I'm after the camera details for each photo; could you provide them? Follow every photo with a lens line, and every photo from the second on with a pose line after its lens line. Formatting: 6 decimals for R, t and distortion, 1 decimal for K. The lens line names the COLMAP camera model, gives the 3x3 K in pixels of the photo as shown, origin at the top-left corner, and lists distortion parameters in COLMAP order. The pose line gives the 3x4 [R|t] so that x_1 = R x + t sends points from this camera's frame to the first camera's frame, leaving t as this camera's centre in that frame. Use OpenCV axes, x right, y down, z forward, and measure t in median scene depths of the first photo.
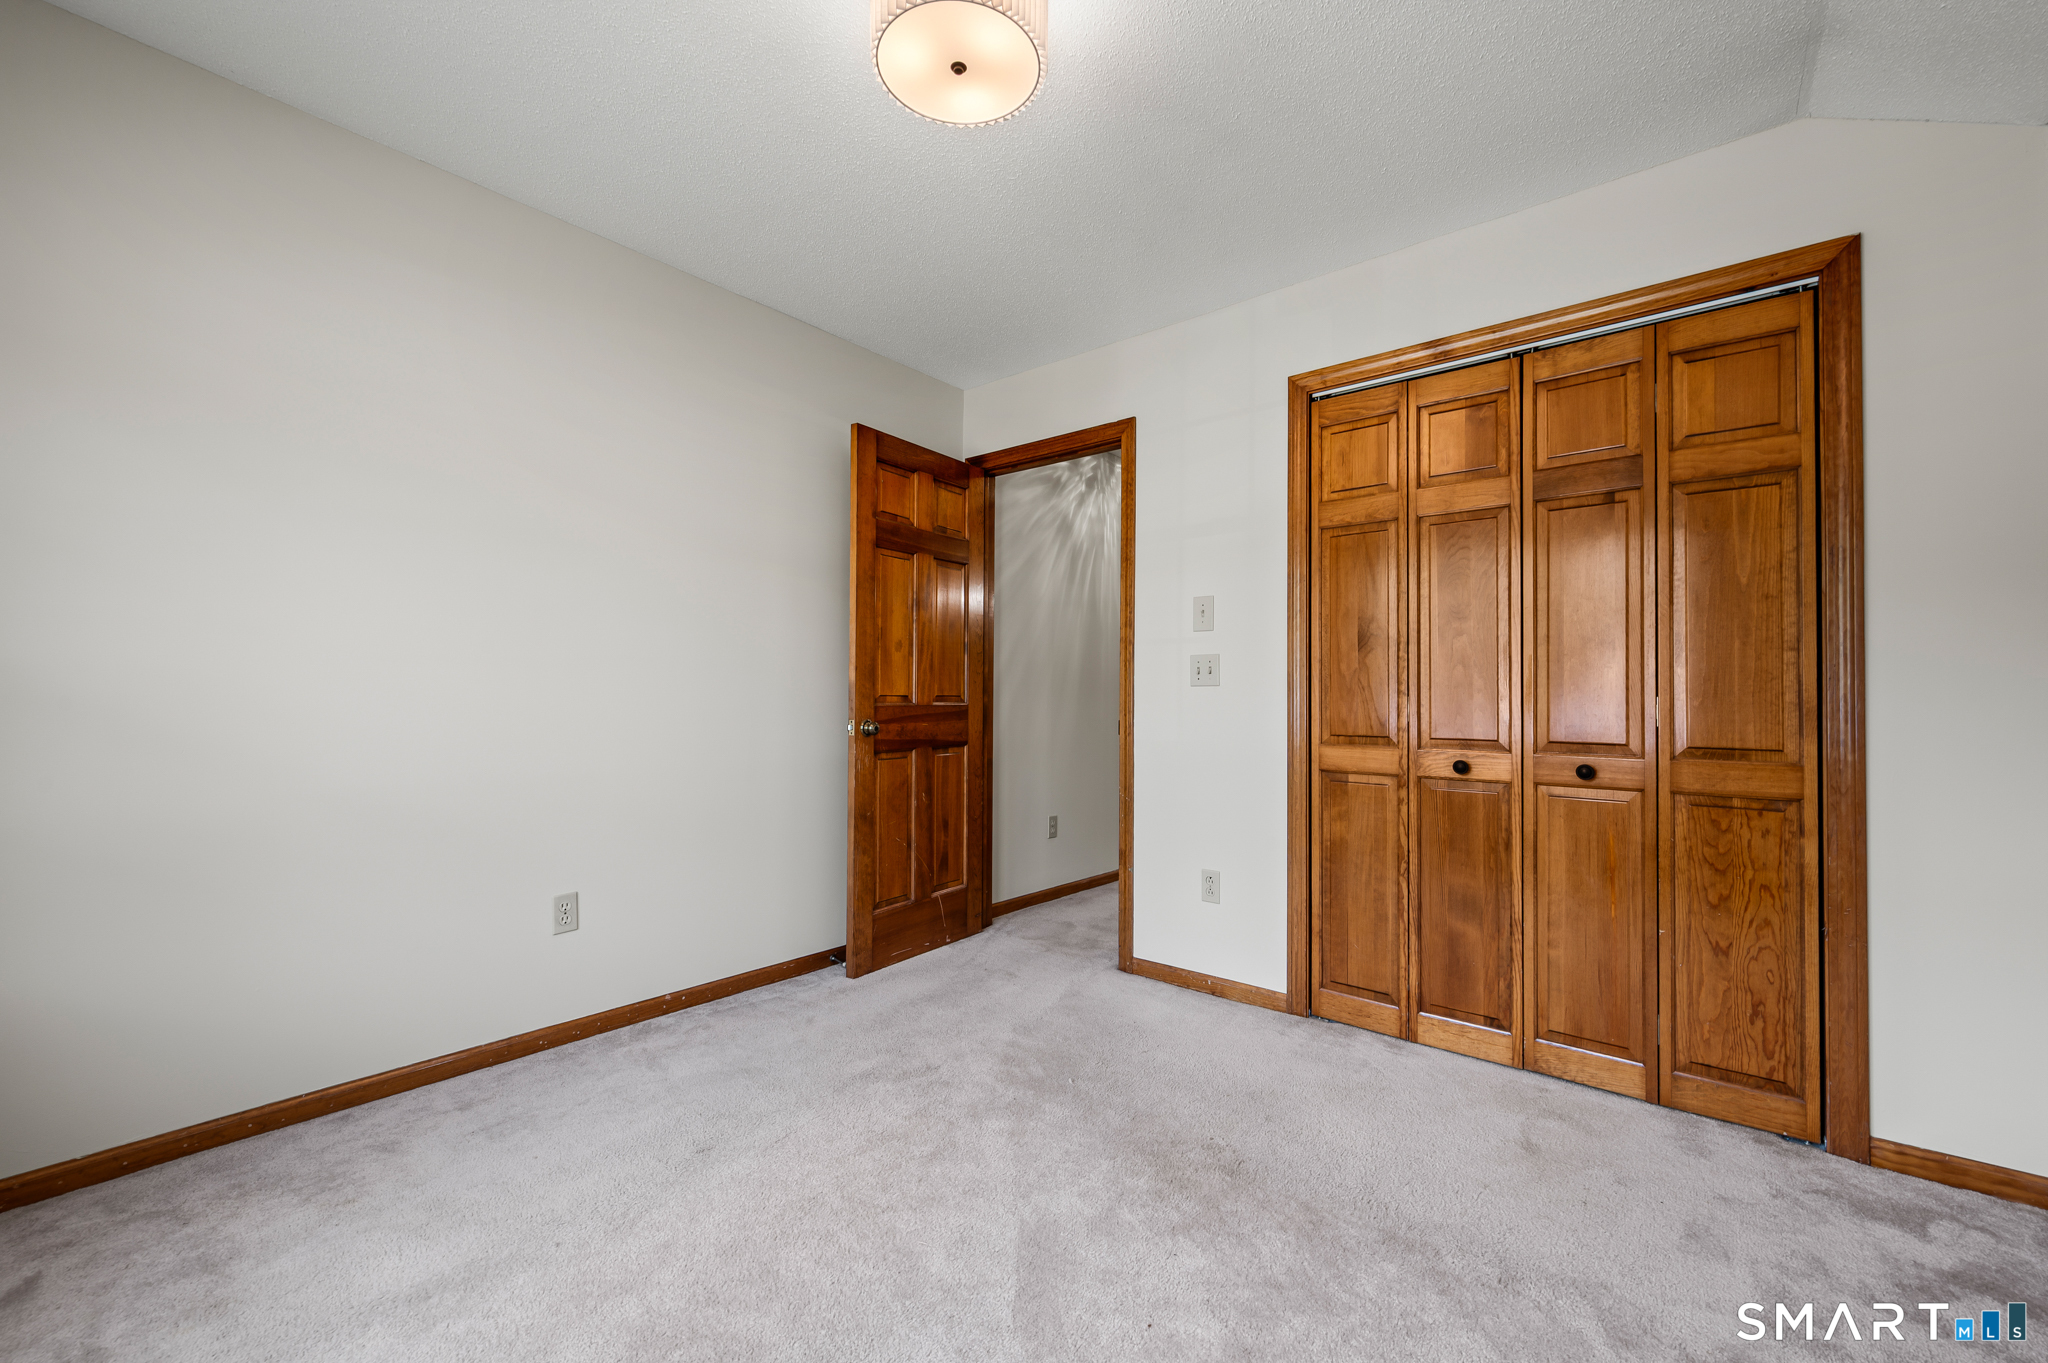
lens RADIAL K [[1155.7, 0, 1024.0], [0, 1155.7, 681.5], [0, 0, 1]] dist [0.051944, 0.000013]
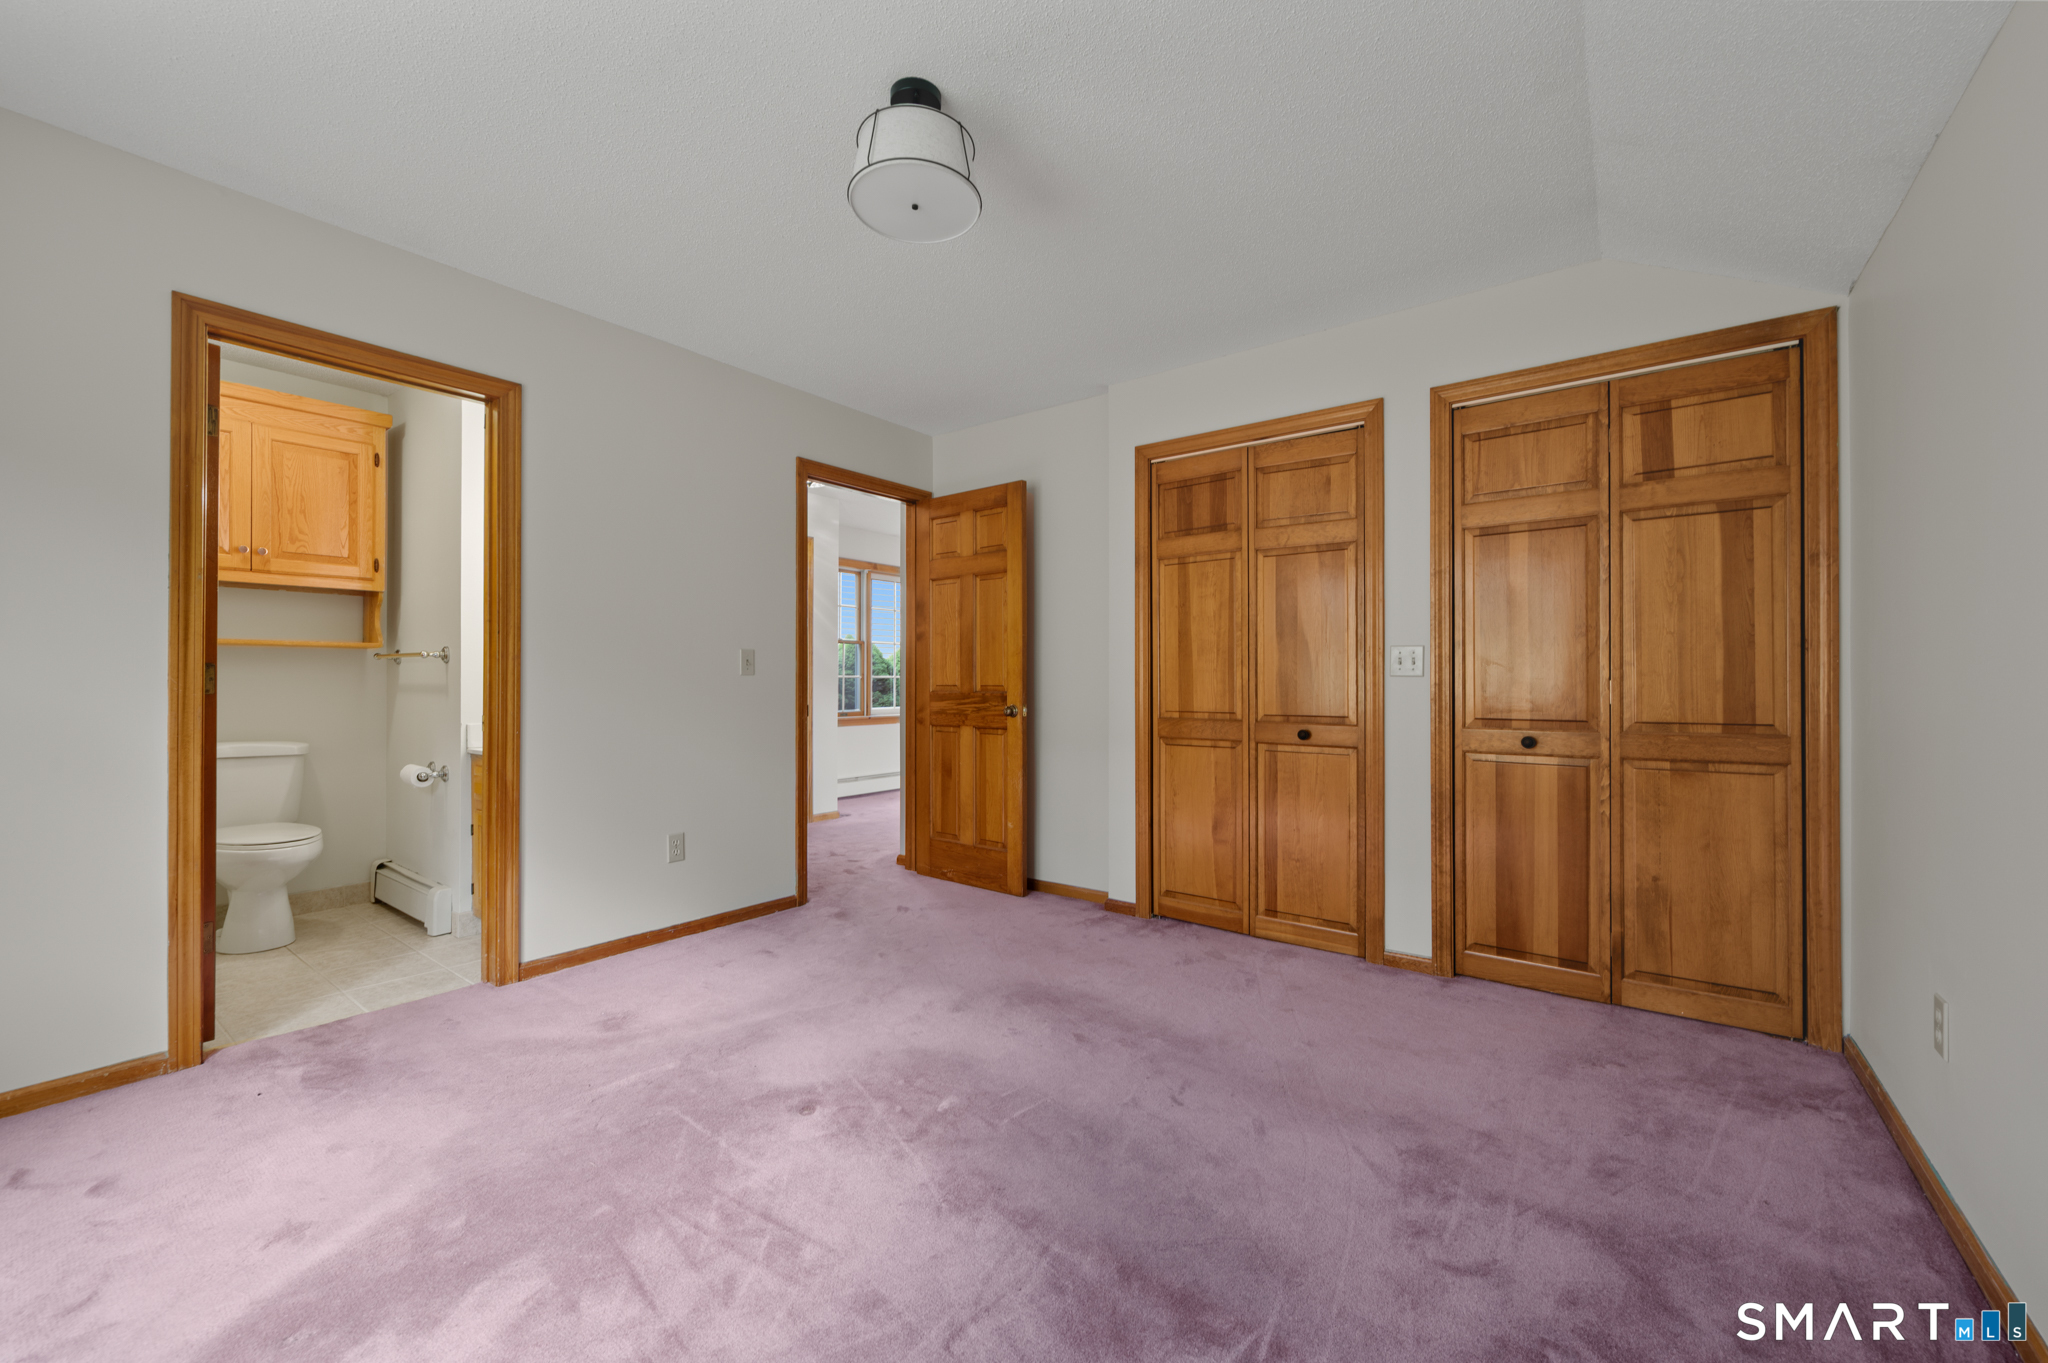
lens RADIAL K [[813.3, 0, 1022.5], [0, 813.3, 674.5], [0, 0, 1]] dist [-0.000420, -0.000120]
pose [[0.980105, -0.000945, 0.198479, -0.225621], [0.000765, 0.999999, 0.000983, 0.003624], [-0.198480, -0.000812, 0.980105, 0.250787]]
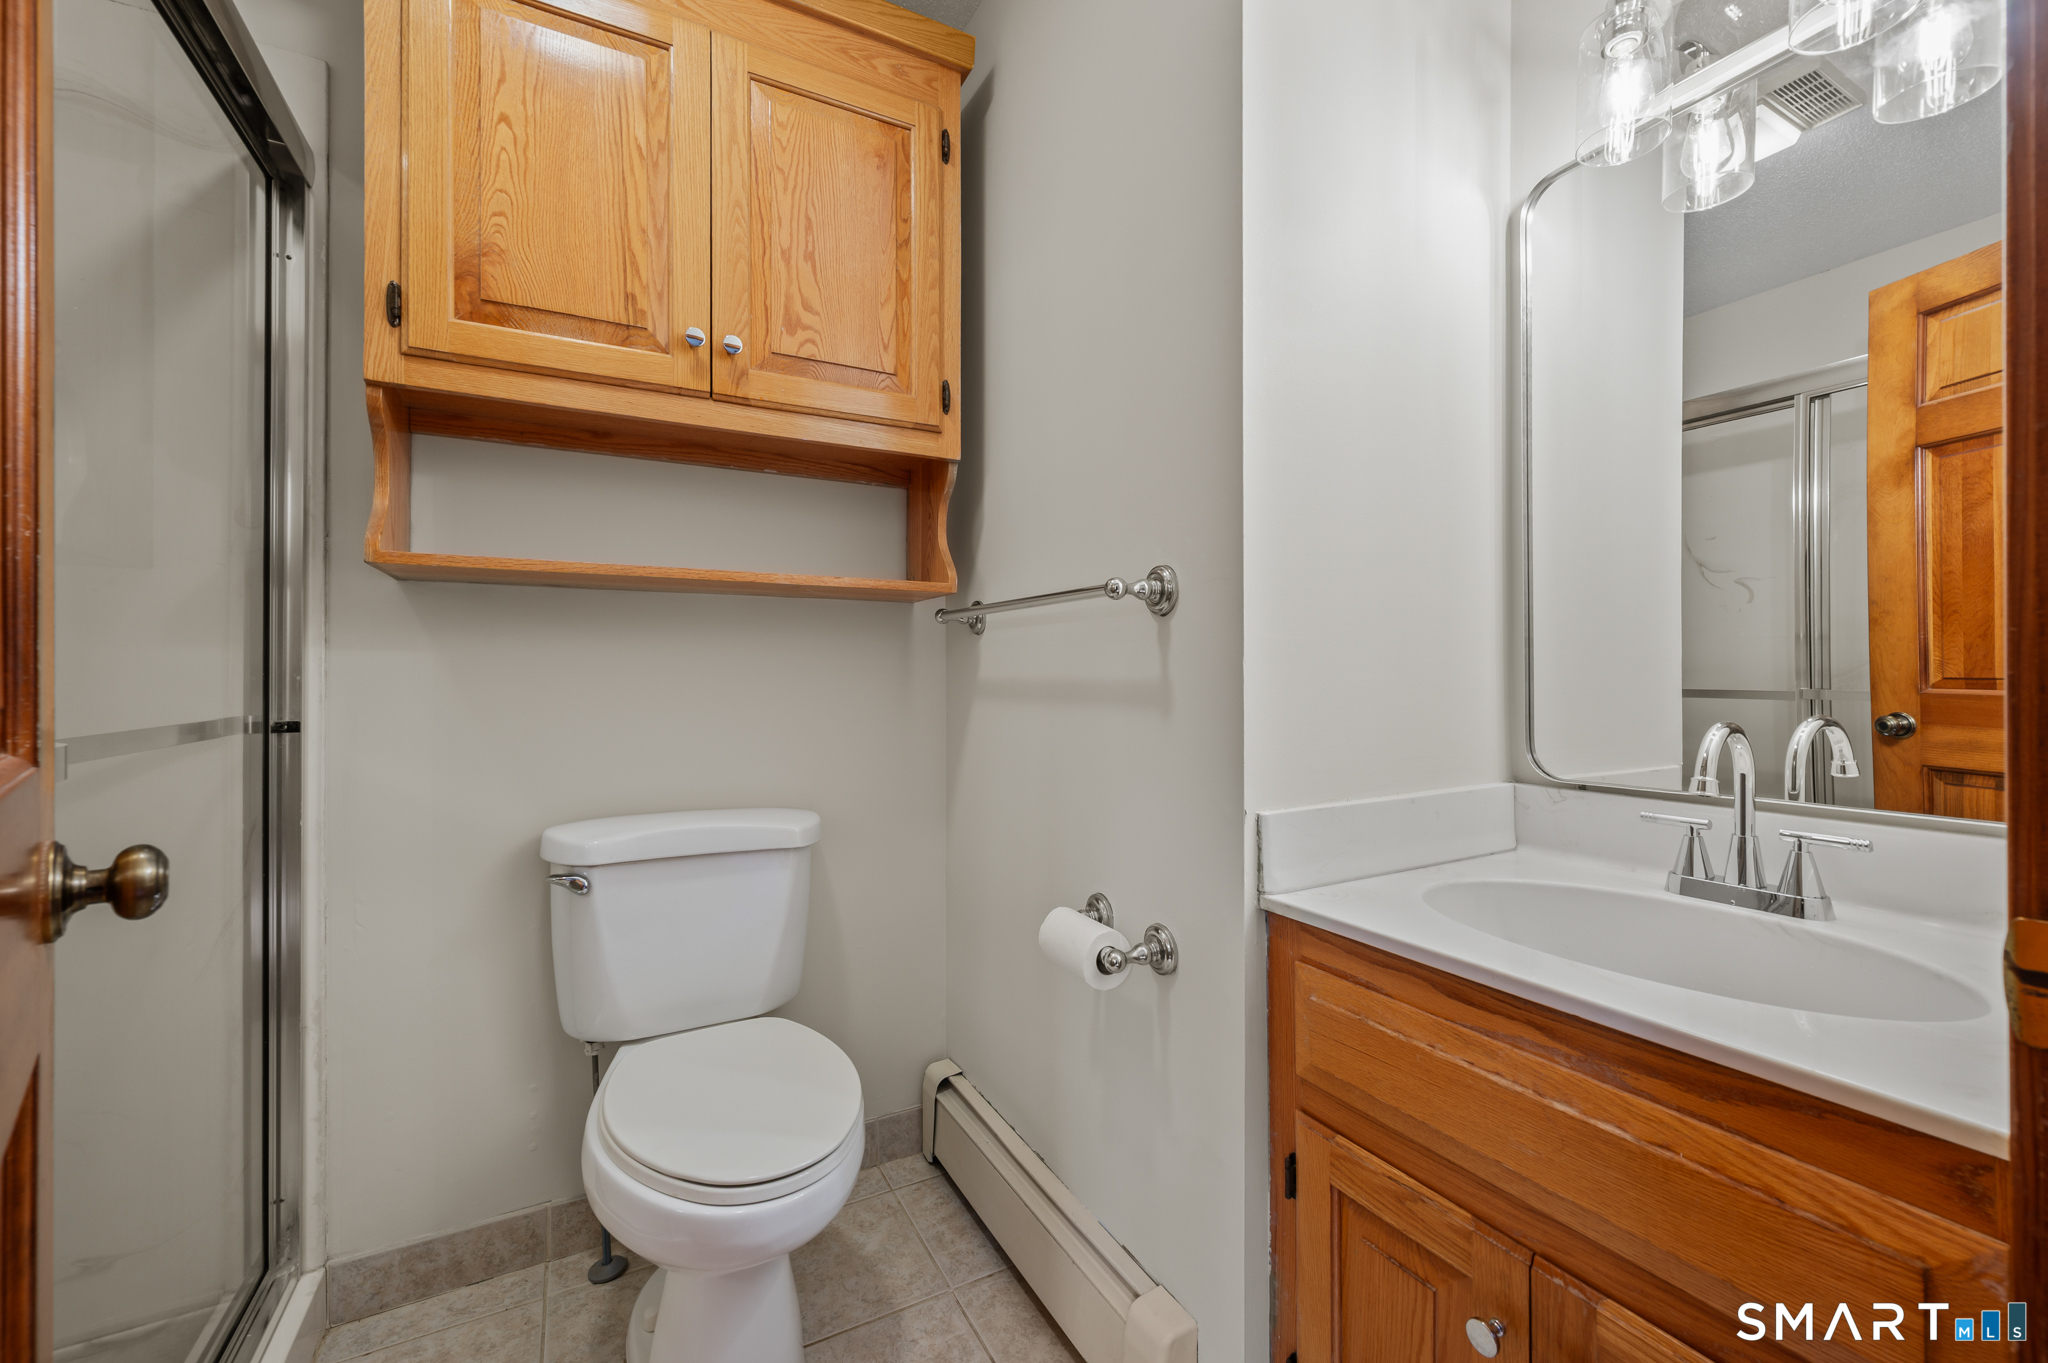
lens RADIAL K [[827.8, 0, 1036.8], [0, 827.8, 685.3], [0, 0, 1]] dist [0.001450, 0.000037]
pose [[0.978228, 0.003551, -0.207501, -1.383322], [-0.000528, 0.999893, 0.014624, 0.027099], [0.207530, -0.014196, 0.978126, 2.145243]]
